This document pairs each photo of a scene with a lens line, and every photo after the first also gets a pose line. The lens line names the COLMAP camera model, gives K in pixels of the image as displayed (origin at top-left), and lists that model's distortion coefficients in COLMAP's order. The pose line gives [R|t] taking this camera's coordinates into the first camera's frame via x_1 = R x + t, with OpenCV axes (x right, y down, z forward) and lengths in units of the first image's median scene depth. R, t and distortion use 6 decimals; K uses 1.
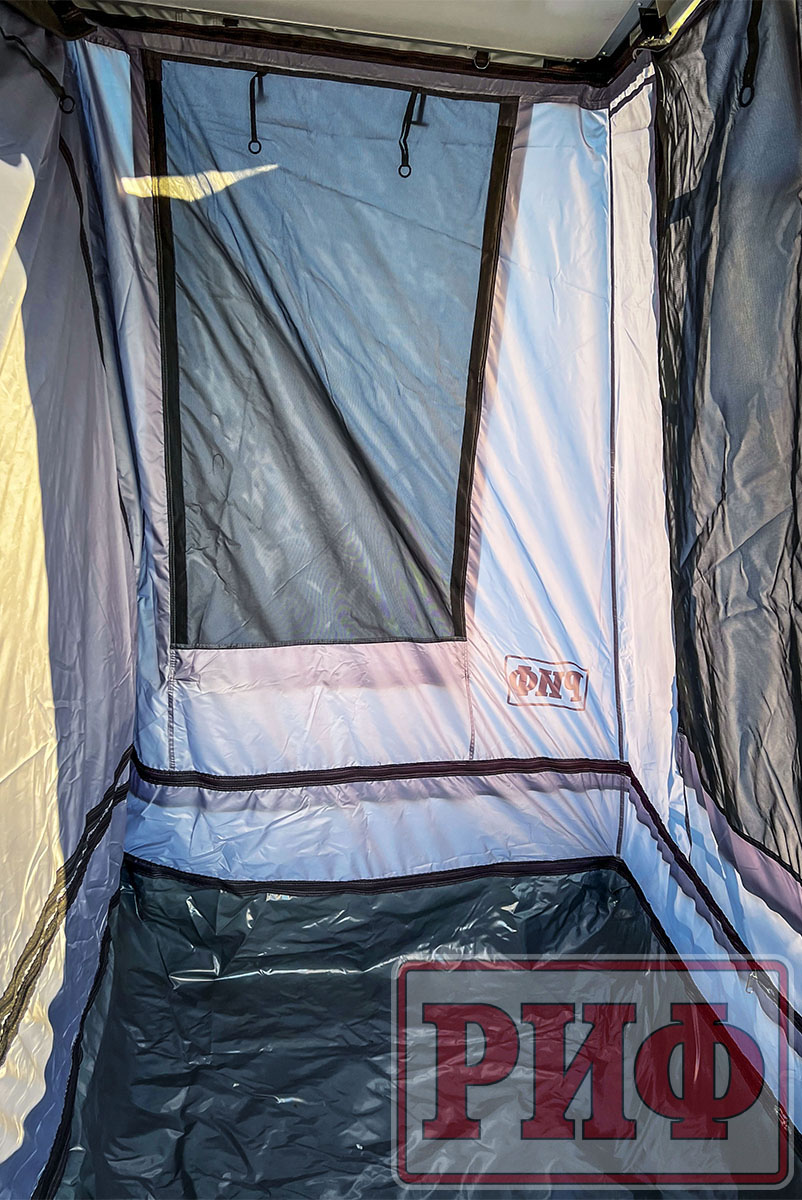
lens RADIAL K [[983.9, 0, 401.0], [0, 983.9, 600.0], [0, 0, 1]] dist [0.069820, 0.008000]
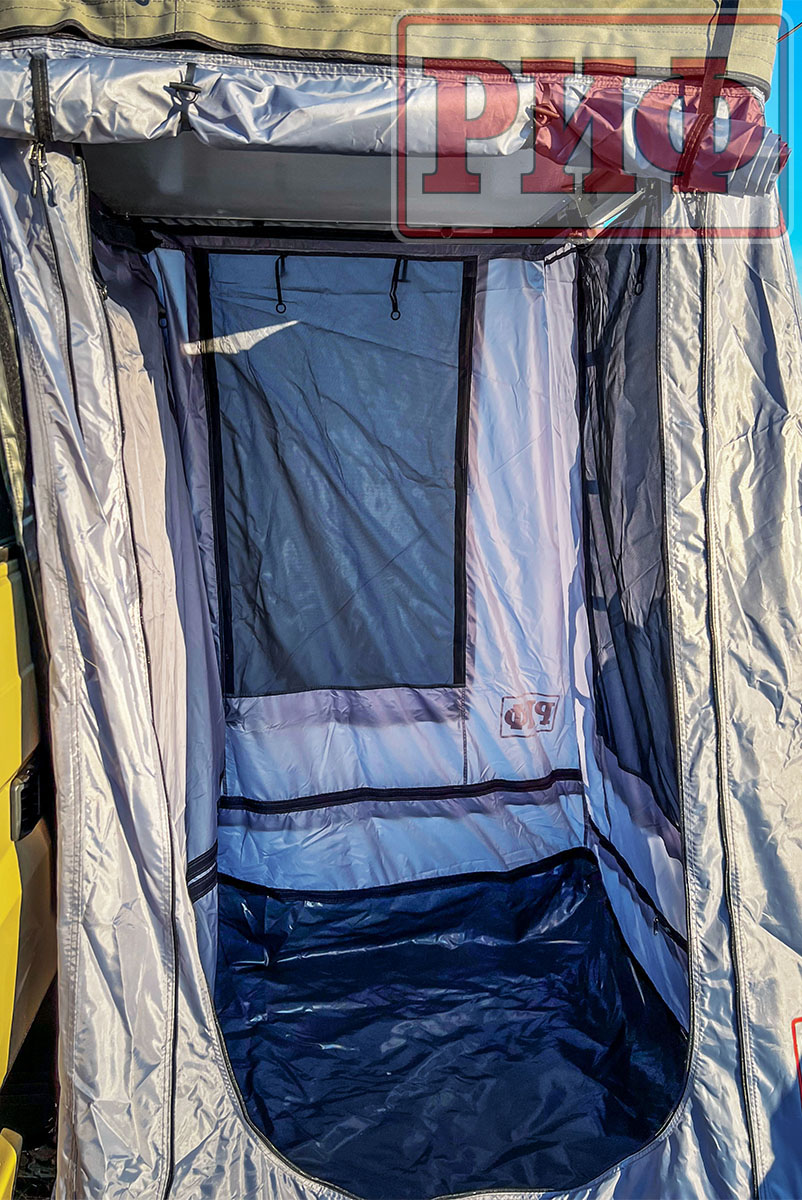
lens RADIAL K [[983.9, 0, 401.0], [0, 983.9, 600.0], [0, 0, 1]] dist [0.069820, 0.008000]
pose [[0.989220, -0.047621, -0.138477, 0.174157], [0.034948, 0.995095, -0.092549, 0.049046], [0.142205, 0.086711, 0.986032, -0.221889]]
